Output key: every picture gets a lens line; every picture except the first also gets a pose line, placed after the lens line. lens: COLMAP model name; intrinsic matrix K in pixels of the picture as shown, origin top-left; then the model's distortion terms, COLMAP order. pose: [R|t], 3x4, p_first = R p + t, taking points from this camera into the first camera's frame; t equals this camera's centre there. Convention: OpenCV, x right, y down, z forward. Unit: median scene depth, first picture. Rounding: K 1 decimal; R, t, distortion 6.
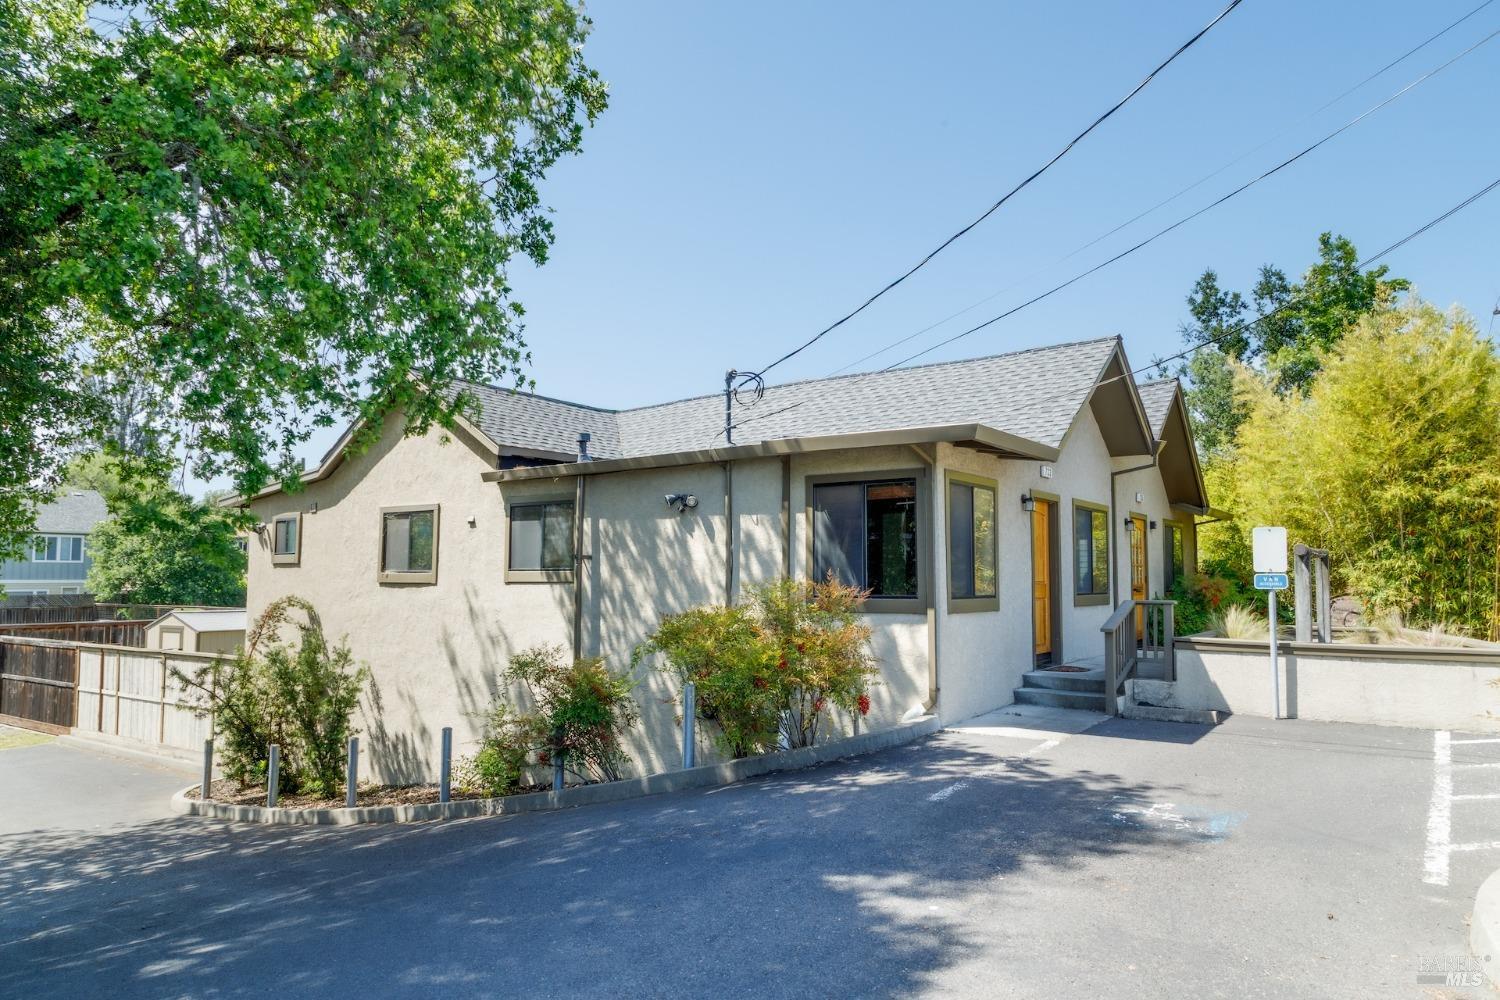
lens RADIAL K [[996.8, 0, 750.0], [0, 996.8, 500.0], [0, 0, 1]] dist [0.003654, 0.001372]
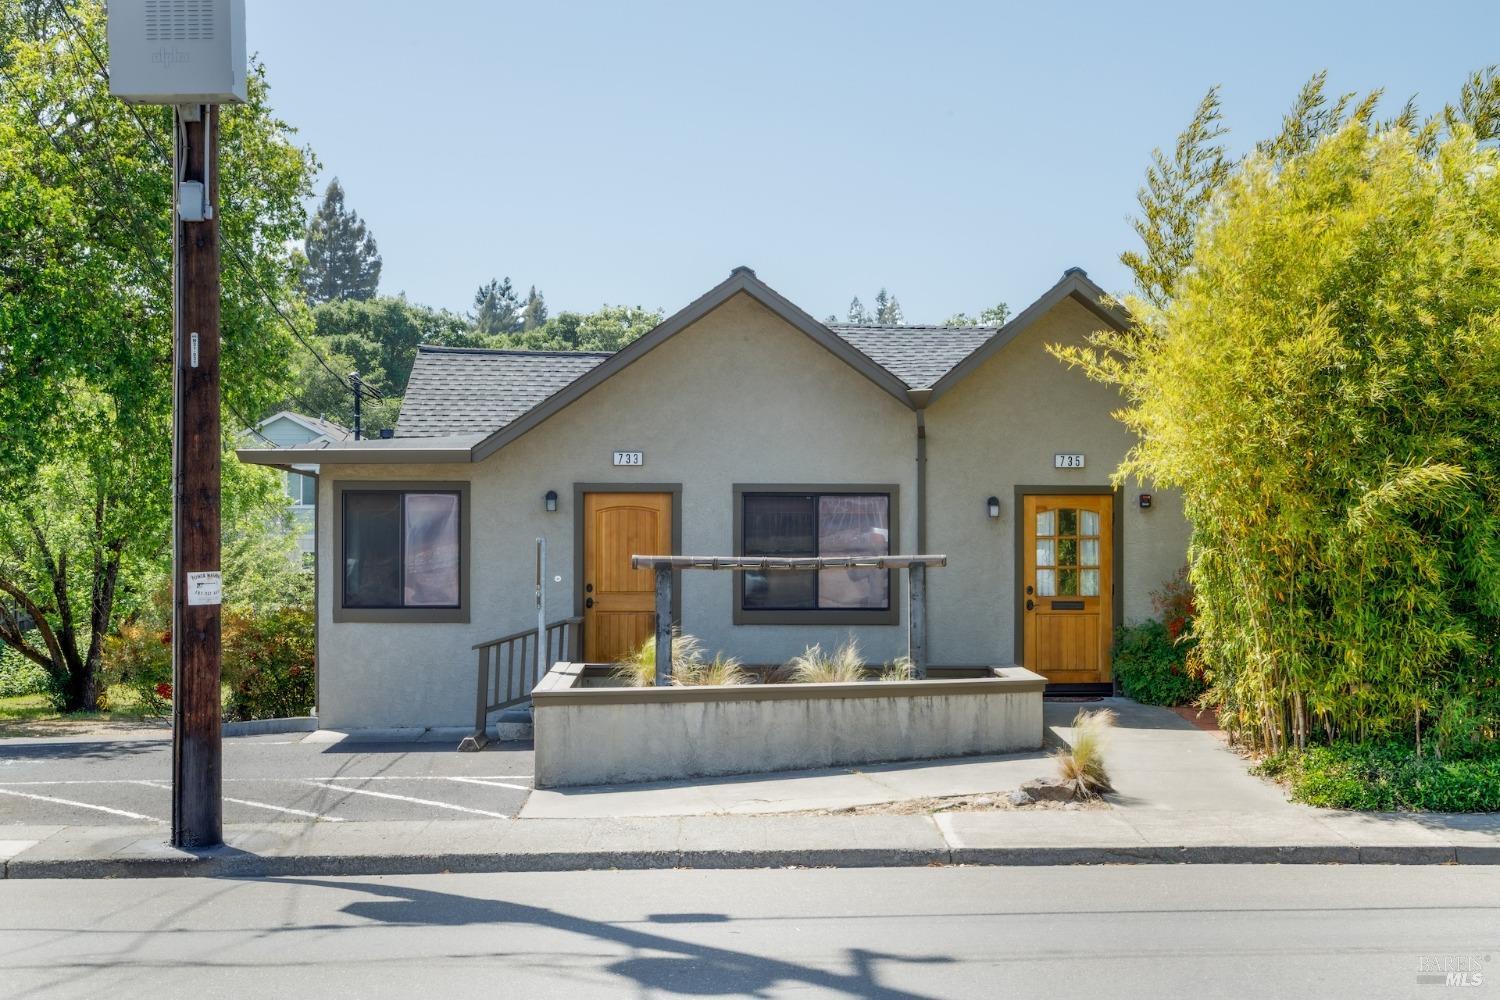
lens RADIAL K [[2093.6, 0, 750.0], [0, 2093.6, 500.0], [0, 0, 1]] dist [0.017463, 0.017177]
pose [[0.592998, -0.003058, -0.805198, 1.463389], [0.061769, 0.997219, 0.041703, -0.050197], [0.802832, -0.074466, 0.591537, 0.043228]]
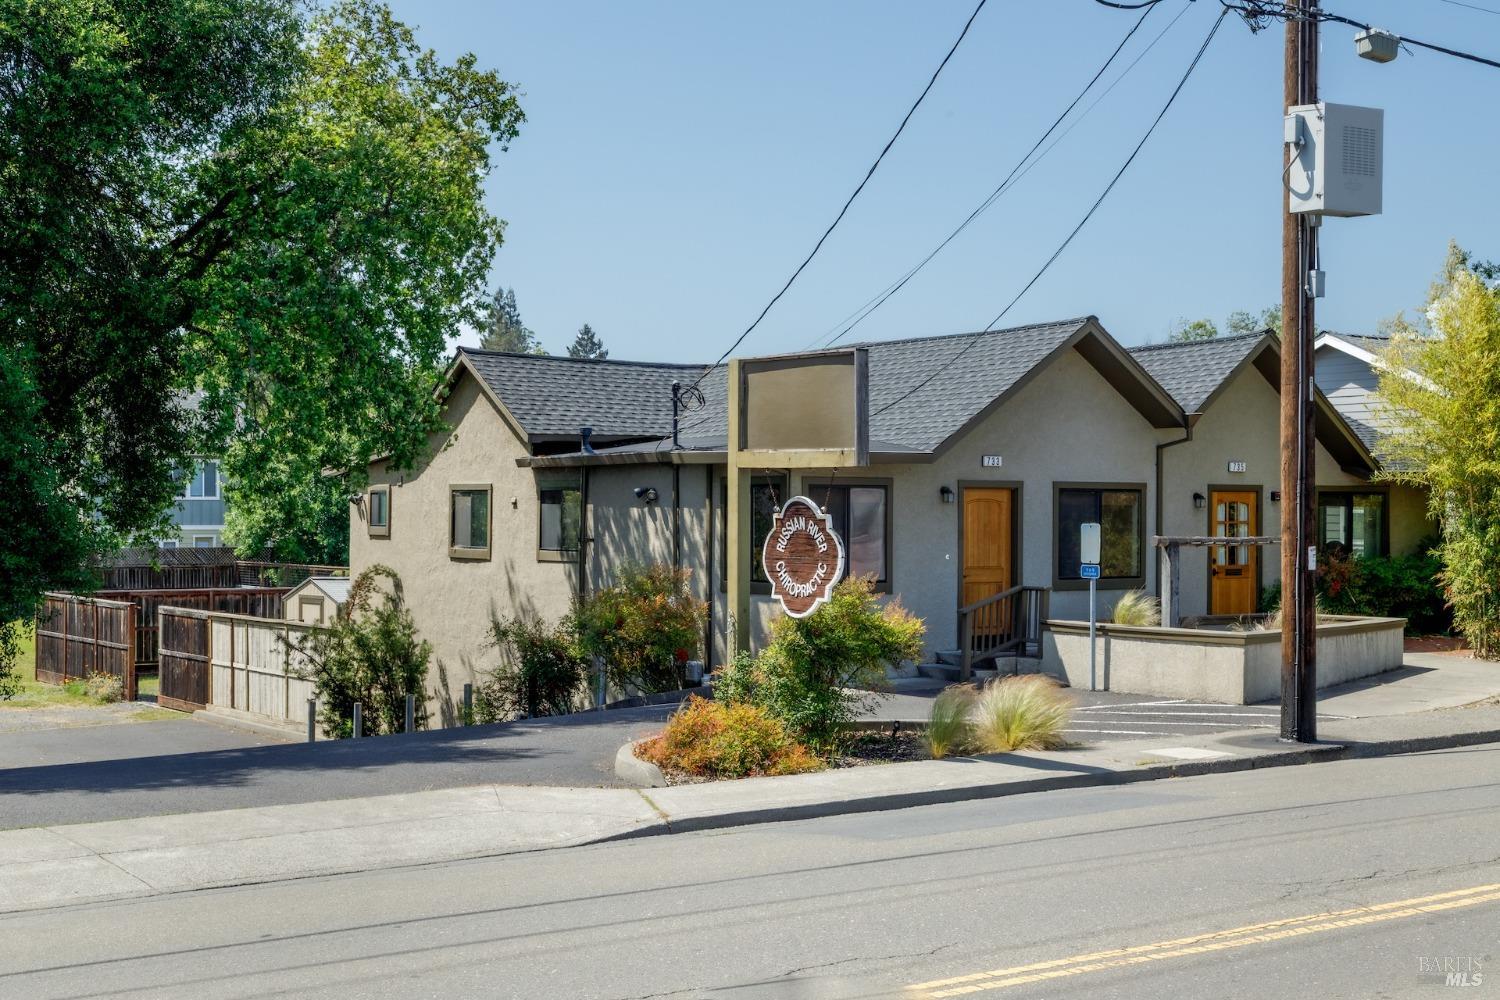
lens RADIAL K [[2093.6, 0, 750.0], [0, 2093.6, 500.0], [0, 0, 1]] dist [0.017463, 0.017177]
pose [[0.941438, -0.000176, -0.337185, 0.664531], [0.025277, 0.997223, 0.070052, -0.122513], [0.336237, -0.074473, 0.938828, -0.946347]]
